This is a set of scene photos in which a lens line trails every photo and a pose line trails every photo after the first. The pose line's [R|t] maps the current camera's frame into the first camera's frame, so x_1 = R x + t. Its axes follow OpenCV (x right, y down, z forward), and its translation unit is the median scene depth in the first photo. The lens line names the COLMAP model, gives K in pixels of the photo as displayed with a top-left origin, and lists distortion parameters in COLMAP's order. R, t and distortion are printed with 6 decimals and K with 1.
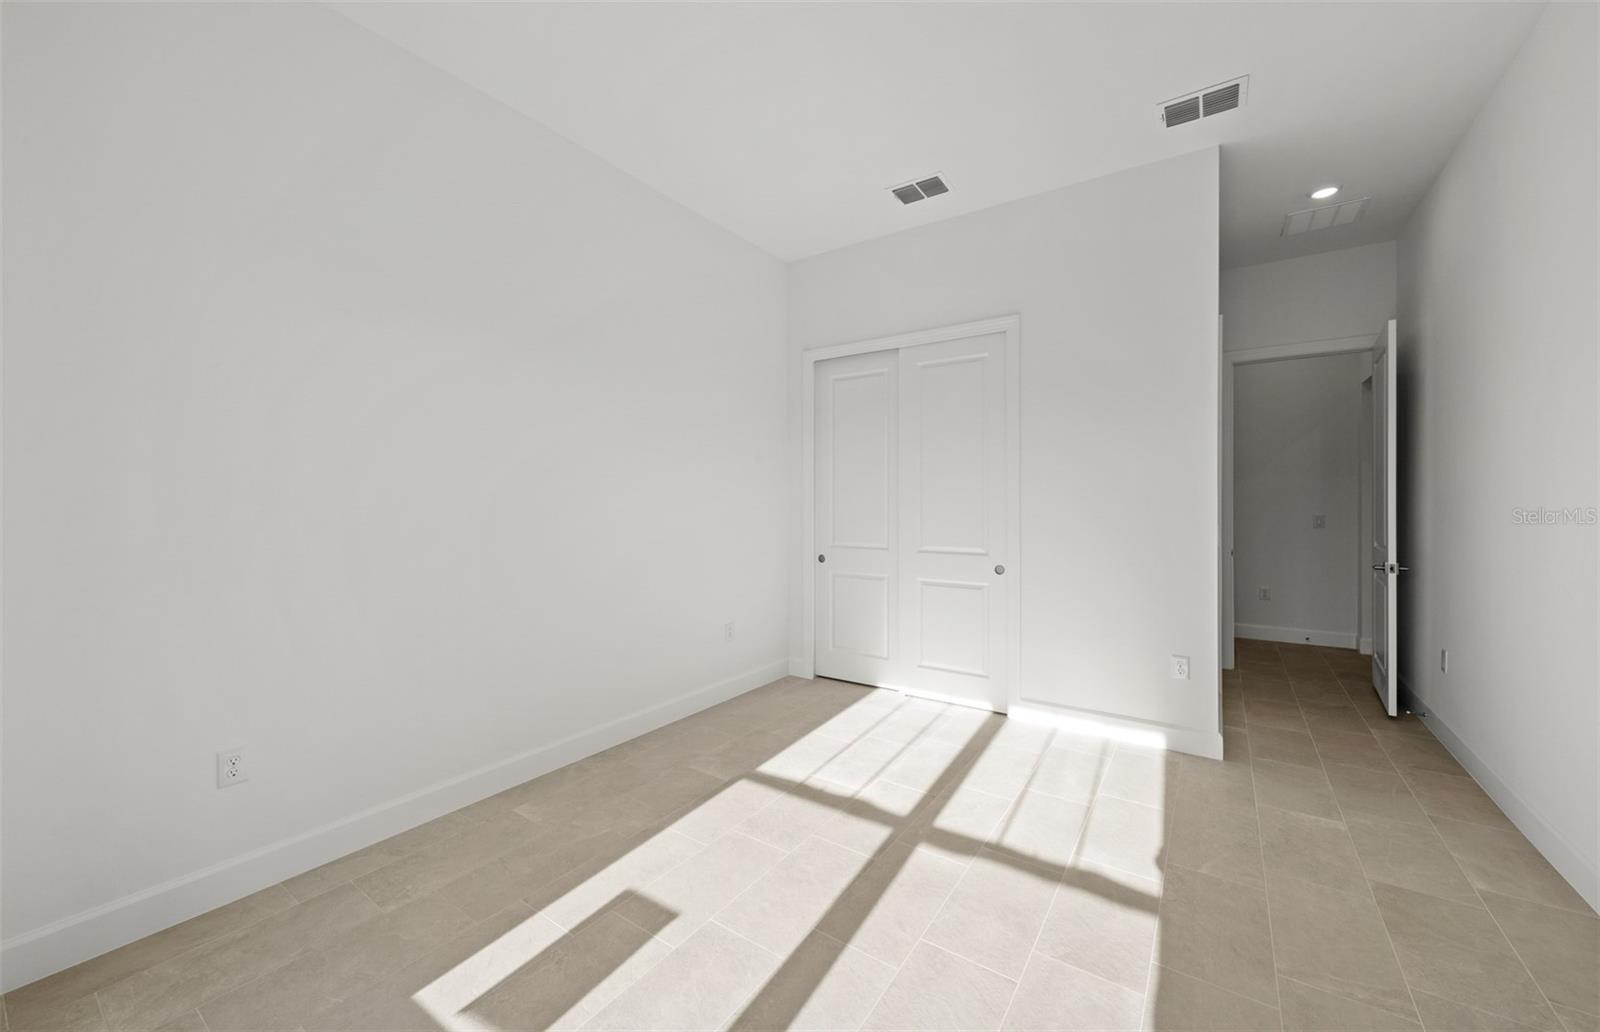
lens RADIAL K [[601.3, 0, 797.2], [0, 601.3, 506.2], [0, 0, 1]] dist [0.016534, -0.000163]
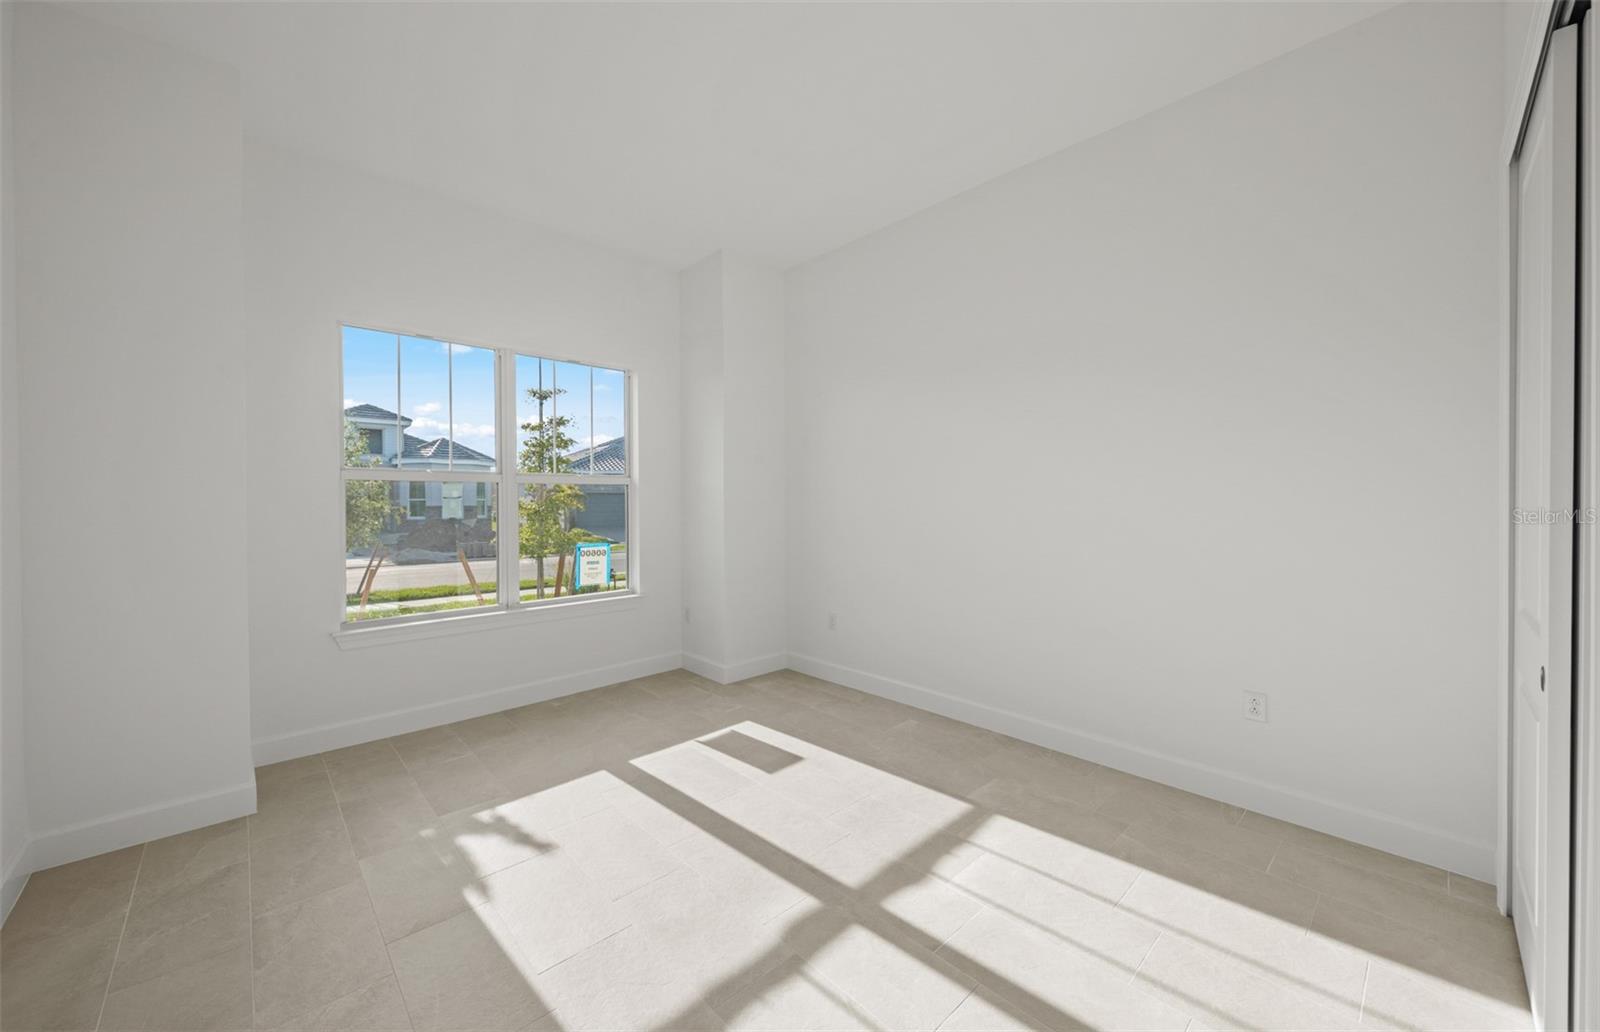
lens RADIAL K [[601.3, 0, 797.2], [0, 601.3, 506.2], [0, 0, 1]] dist [0.016534, -0.000163]
pose [[-0.218814, 0.009584, -0.975719, 0.858555], [0.001307, 0.999954, 0.009529, -0.003554], [0.975766, 0.000809, -0.218817, 0.961203]]
